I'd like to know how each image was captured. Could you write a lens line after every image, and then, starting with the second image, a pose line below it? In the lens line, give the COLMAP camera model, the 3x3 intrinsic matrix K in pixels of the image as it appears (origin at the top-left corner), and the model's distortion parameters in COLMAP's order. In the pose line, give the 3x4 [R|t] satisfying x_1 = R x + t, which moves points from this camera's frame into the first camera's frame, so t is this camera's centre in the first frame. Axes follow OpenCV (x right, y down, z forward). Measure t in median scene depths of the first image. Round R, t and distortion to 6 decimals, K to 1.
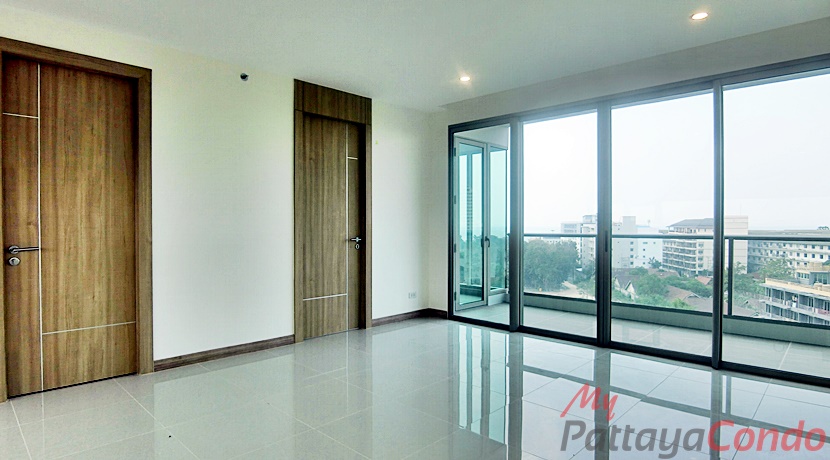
lens RADIAL K [[460.0, 0, 415.0], [0, 460.0, 230.0], [0, 0, 1]] dist [-0.031491, -0.001358]
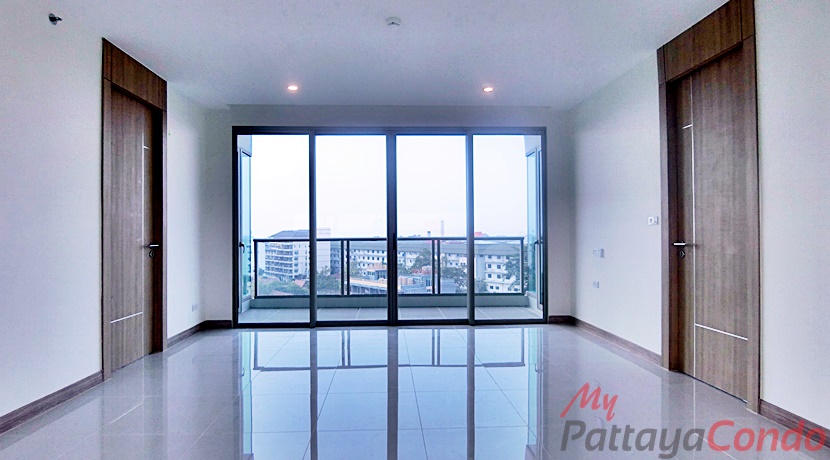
lens RADIAL K [[452.1, 0, 415.0], [0, 452.1, 230.0], [0, 0, 1]] dist [-0.022730, -0.000402]
pose [[0.677376, 0.004527, 0.735623, -0.359562], [0.013460, 0.999737, -0.018547, 0.012326], [-0.735514, 0.022465, 0.677137, 0.085417]]
